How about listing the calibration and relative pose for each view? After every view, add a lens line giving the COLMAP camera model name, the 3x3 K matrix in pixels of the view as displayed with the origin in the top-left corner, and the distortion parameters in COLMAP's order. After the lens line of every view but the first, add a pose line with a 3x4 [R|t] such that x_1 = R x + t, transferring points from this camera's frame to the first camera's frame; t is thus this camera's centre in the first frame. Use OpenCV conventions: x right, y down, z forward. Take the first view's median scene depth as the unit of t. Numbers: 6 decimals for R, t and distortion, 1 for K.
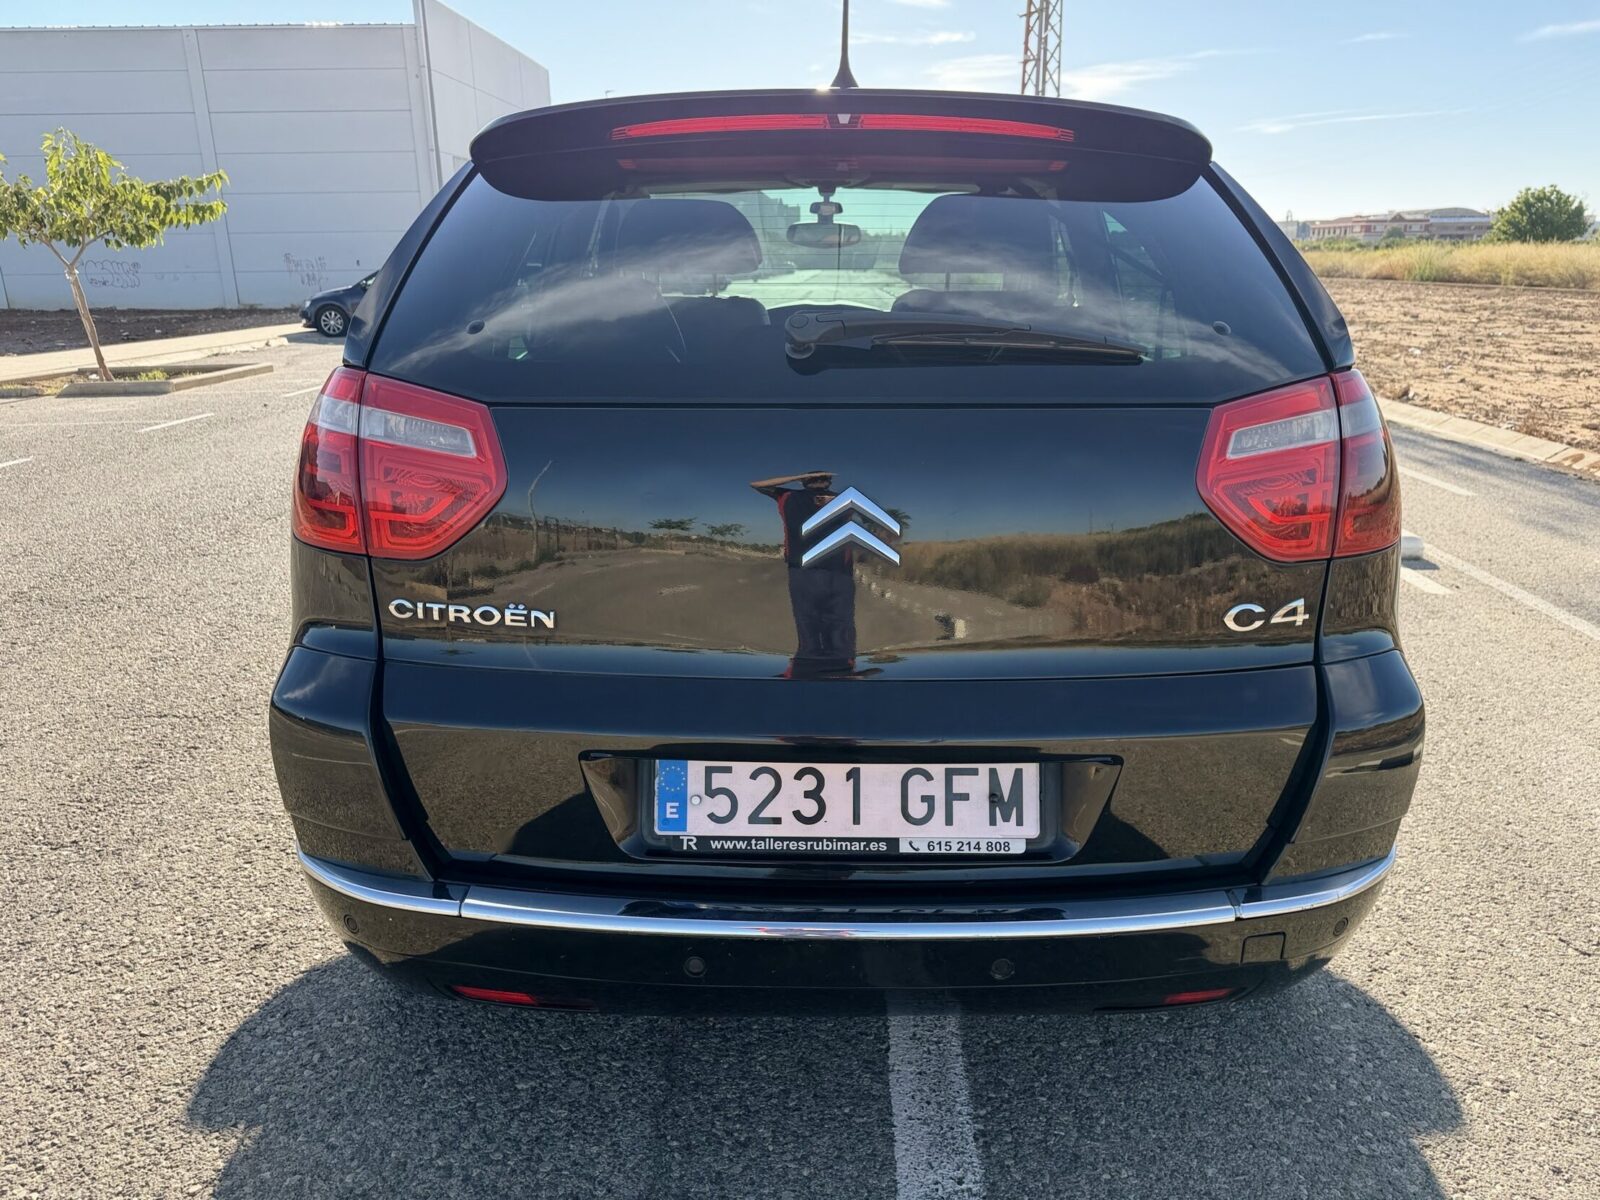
lens RADIAL K [[1175.8, 0, 797.4], [0, 1175.8, 600.4], [0, 0, 1]] dist [0.008348, -0.020098]
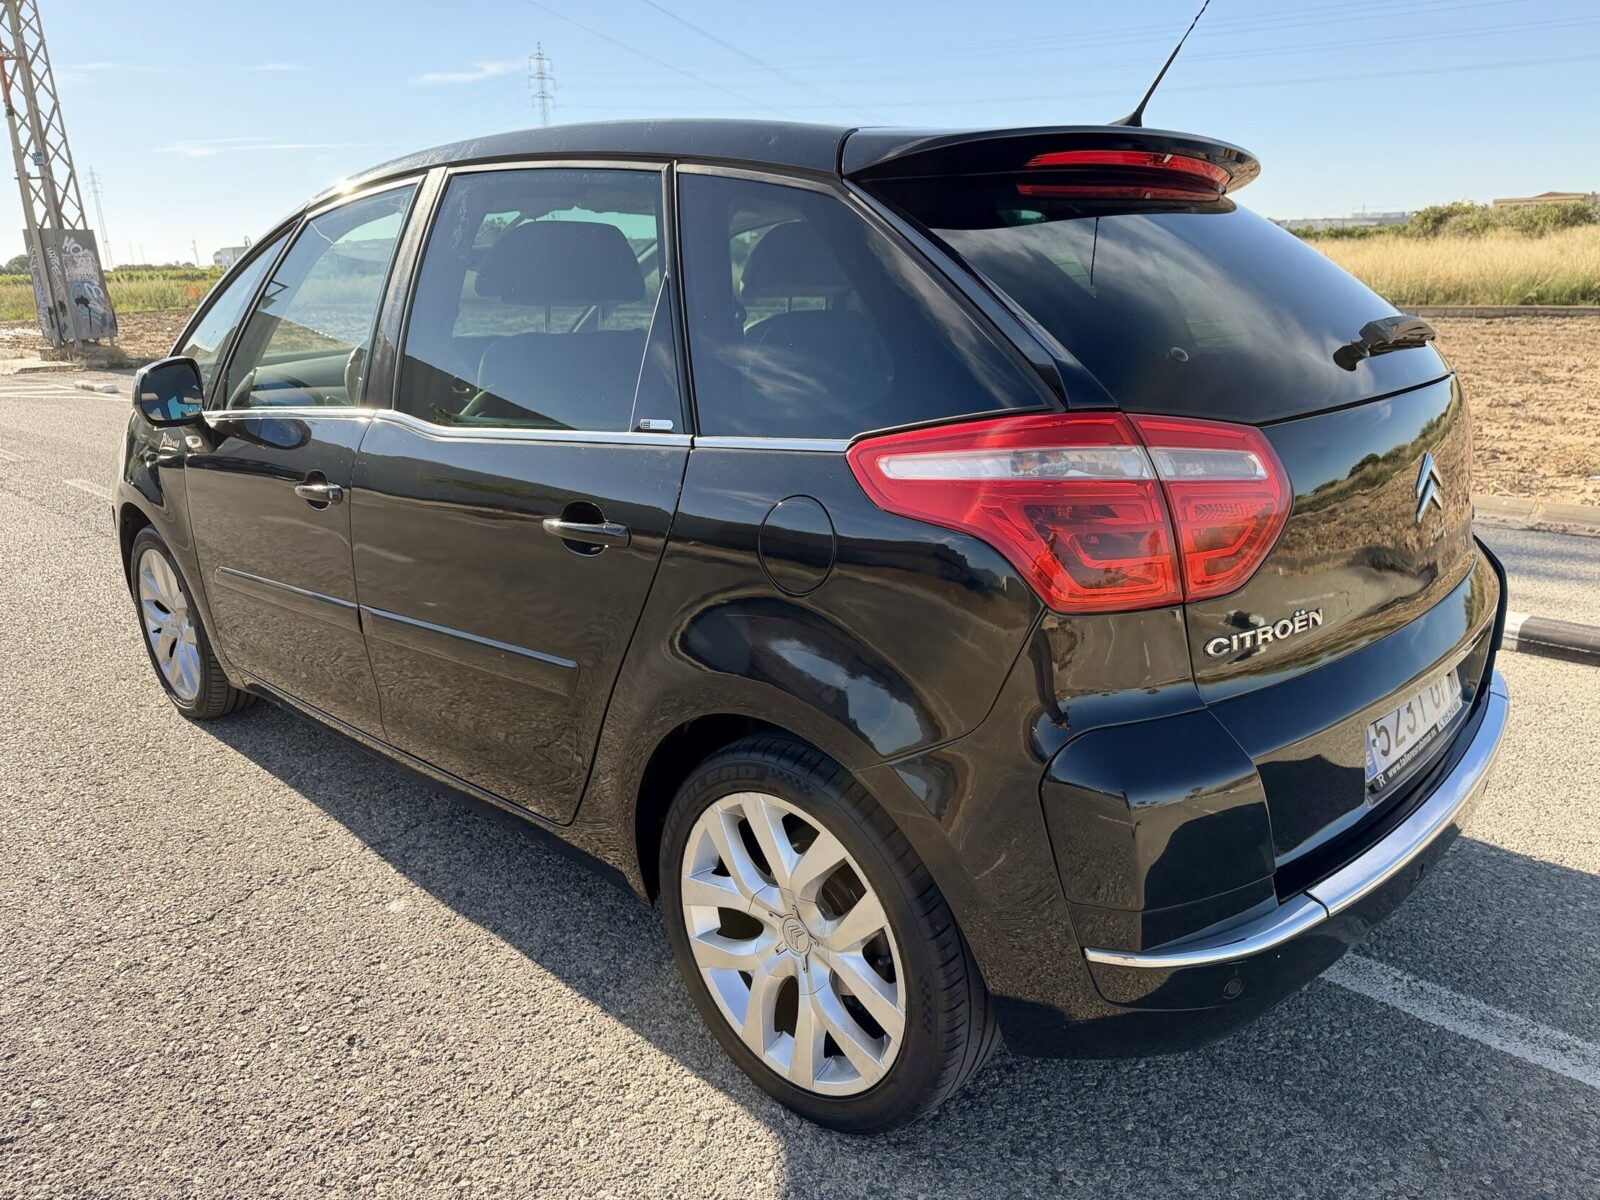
lens RADIAL K [[1175.8, 0, 797.4], [0, 1175.8, 600.4], [0, 0, 1]] dist [0.008348, -0.020098]
pose [[0.658508, -0.213995, 0.721508, -1.073549], [0.228031, 0.970387, 0.079690, -0.159710], [-0.717195, 0.112050, 0.687805, 0.496640]]
